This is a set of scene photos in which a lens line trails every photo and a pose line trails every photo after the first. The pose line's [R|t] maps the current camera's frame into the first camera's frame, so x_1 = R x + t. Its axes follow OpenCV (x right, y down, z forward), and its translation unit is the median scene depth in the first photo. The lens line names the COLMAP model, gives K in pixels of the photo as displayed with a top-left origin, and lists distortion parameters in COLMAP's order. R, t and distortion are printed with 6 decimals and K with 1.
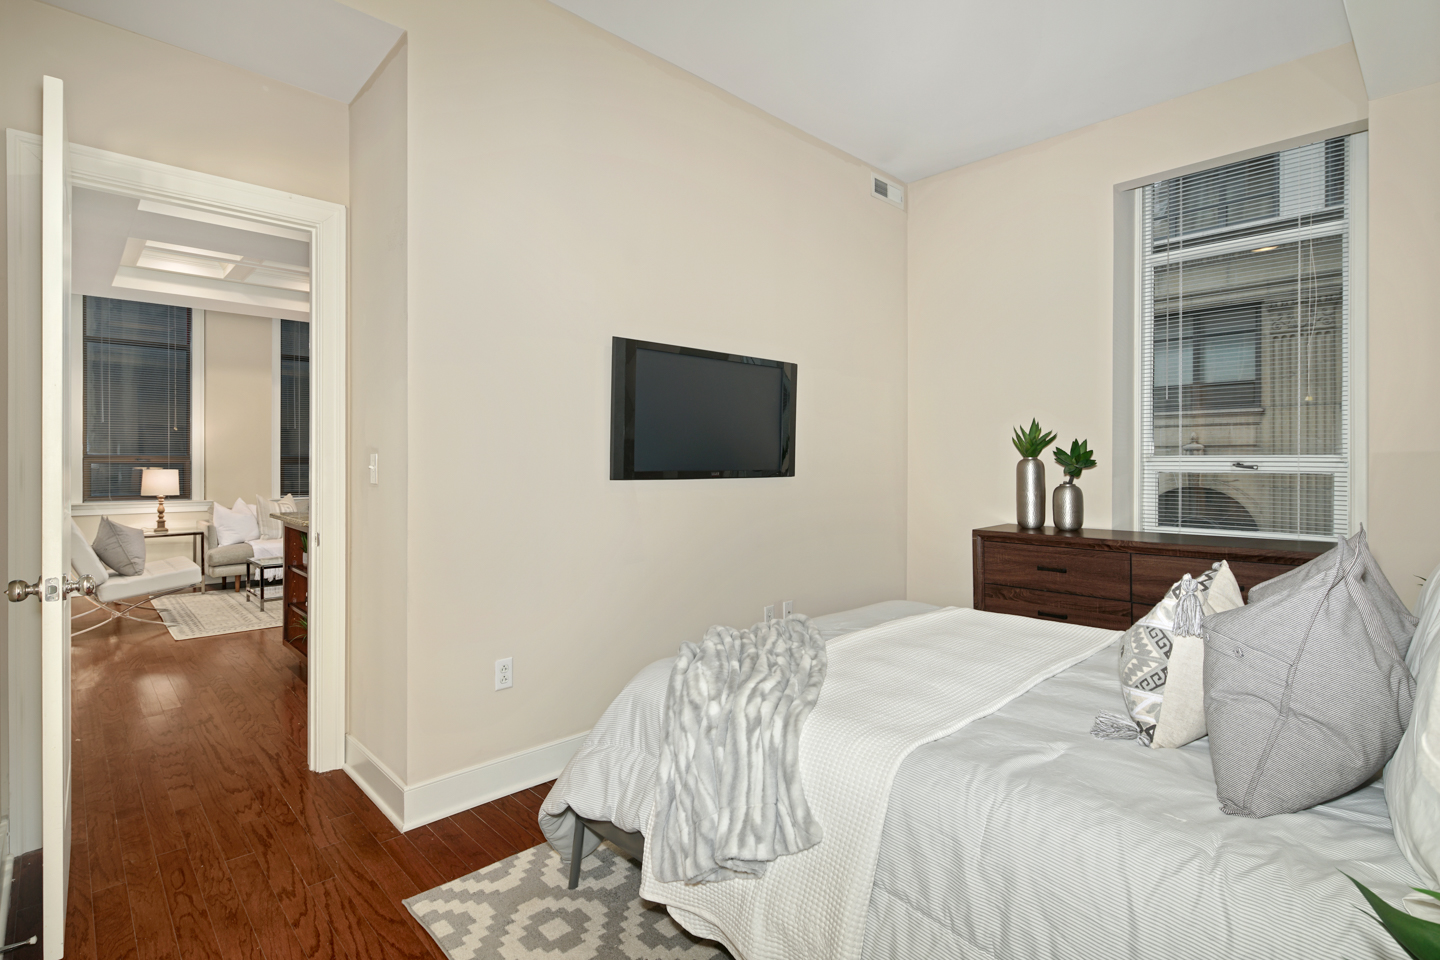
lens RADIAL K [[714.0, 0, 721.2], [0, 714.0, 467.8], [0, 0, 1]] dist [0.001837, -0.000516]
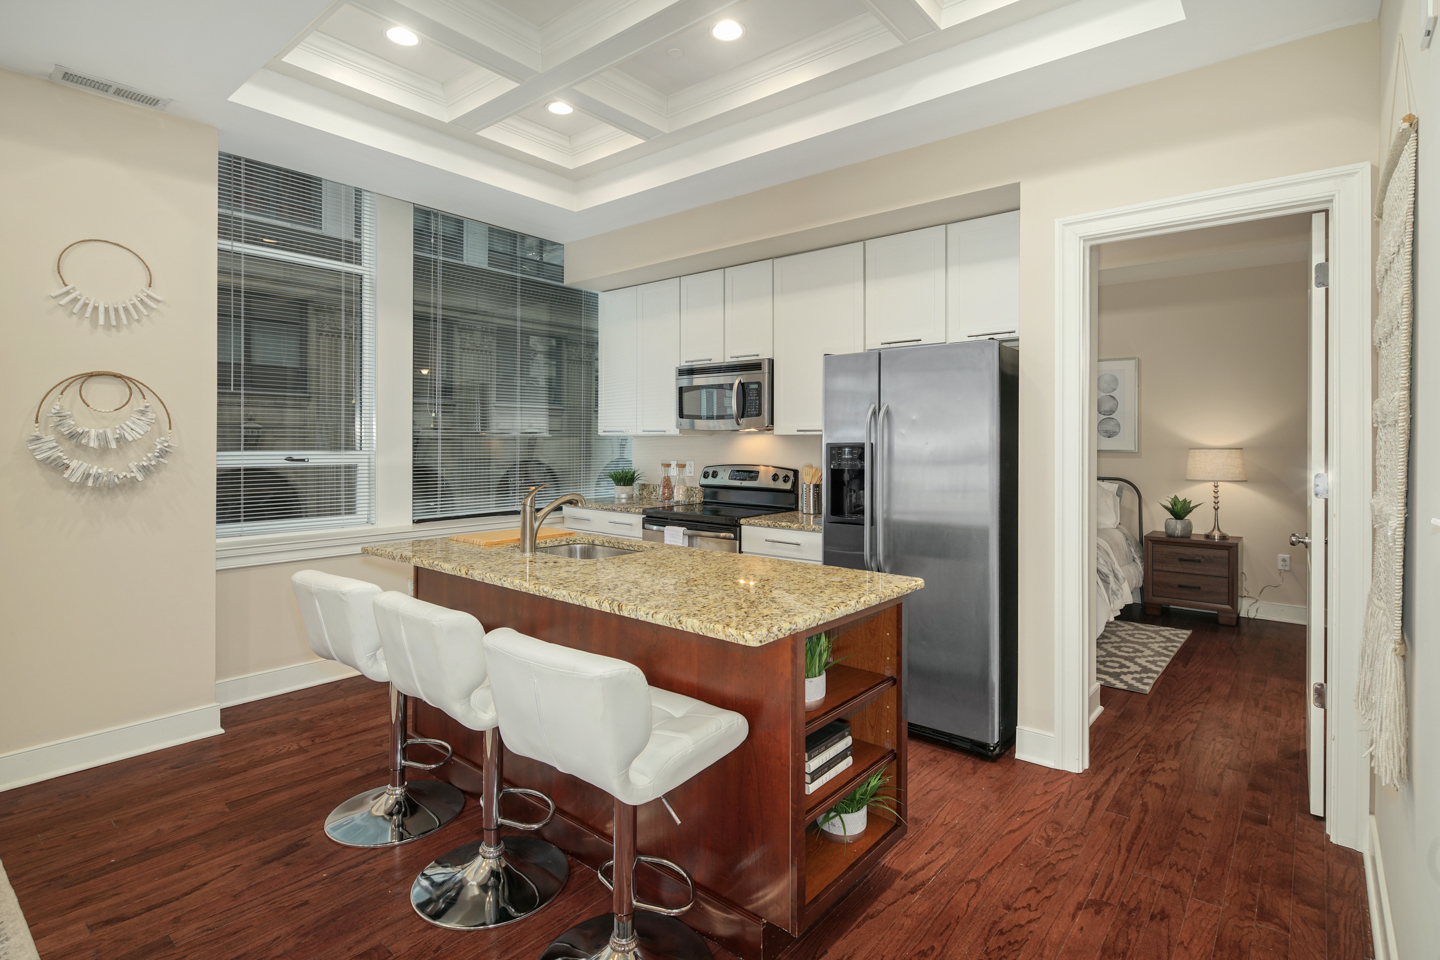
lens RADIAL K [[703.6, 0, 730.7], [0, 703.6, 443.7], [0, 0, 1]] dist [0.002643, -0.000699]
pose [[-0.129284, -0.007981, 0.991575, -0.846538], [-0.000478, 0.999968, 0.007986, -0.028462], [-0.991607, 0.000558, -0.129284, 0.919537]]
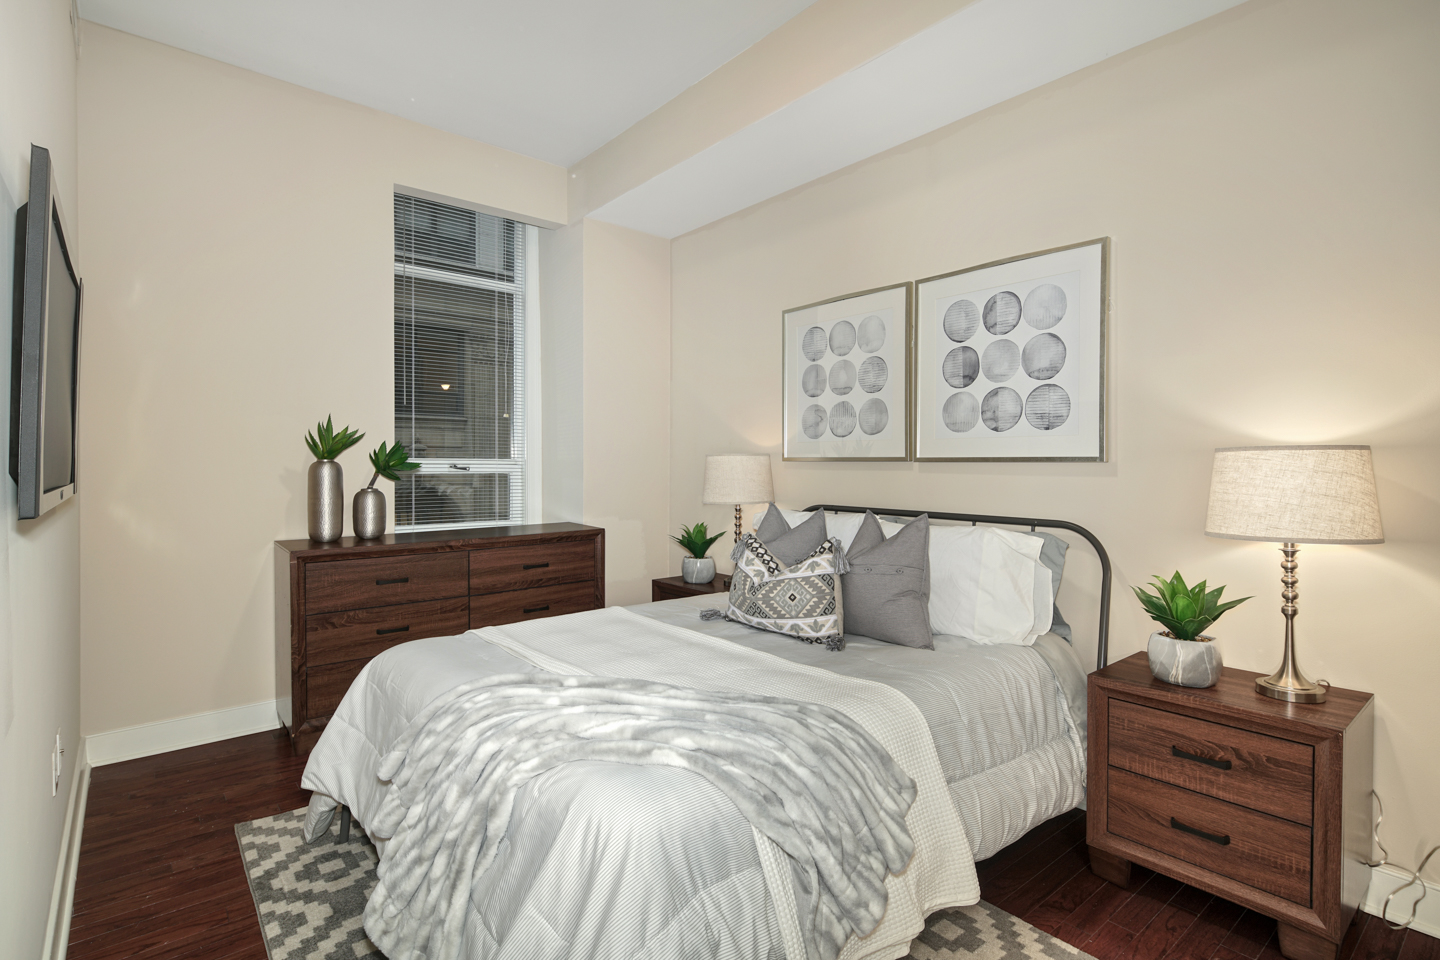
lens RADIAL K [[699.3, 0, 732.9], [0, 699.3, 476.8], [0, 0, 1]] dist [-0.000959, -0.001006]
pose [[0.040636, -0.020910, 0.998955, -0.274135], [0.004732, 0.999774, 0.020735, -0.006267], [-0.999163, 0.003884, 0.040726, 0.338227]]
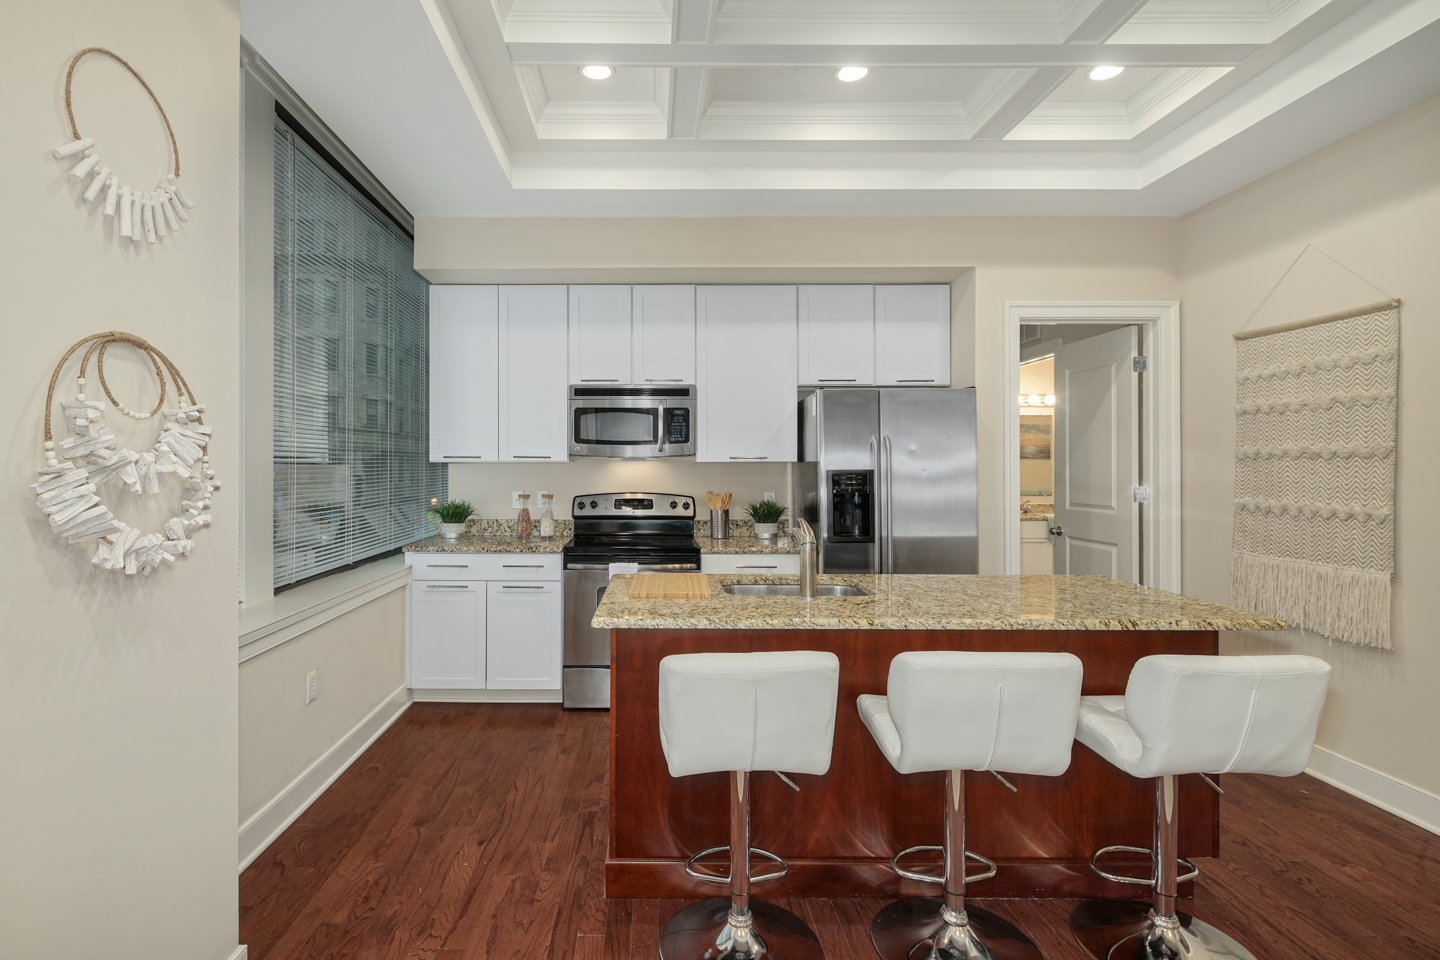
lens RADIAL K [[699.2, 0, 656.1], [0, 699.2, 465.8], [0, 0, 1]] dist [-0.000591, -0.001469]
pose [[-0.727269, -0.003588, 0.686343, -0.556472], [0.000071, 0.999986, 0.005302, -0.032162], [-0.686352, 0.003905, -0.727259, 1.397647]]
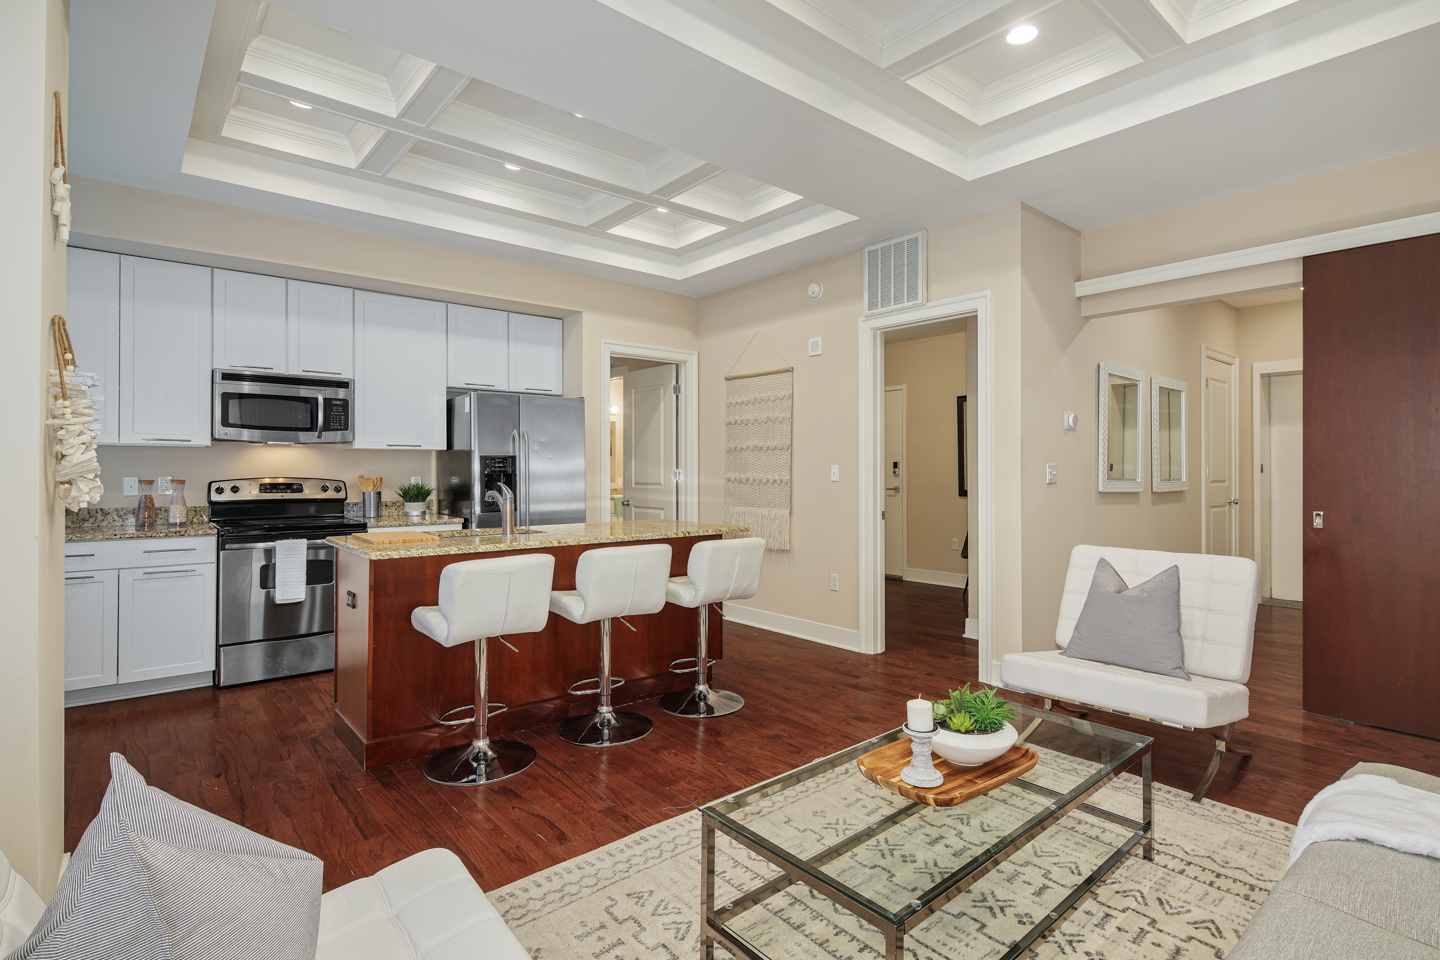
lens RADIAL K [[699.3, 0, 721.1], [0, 699.3, 465.1], [0, 0, 1]] dist [0.002000, 0.000033]
pose [[-0.998372, -0.003967, 0.056893, -0.557626], [-0.003964, 0.999992, 0.000157, -0.012335], [-0.056893, -0.000069, -0.998380, 1.654710]]
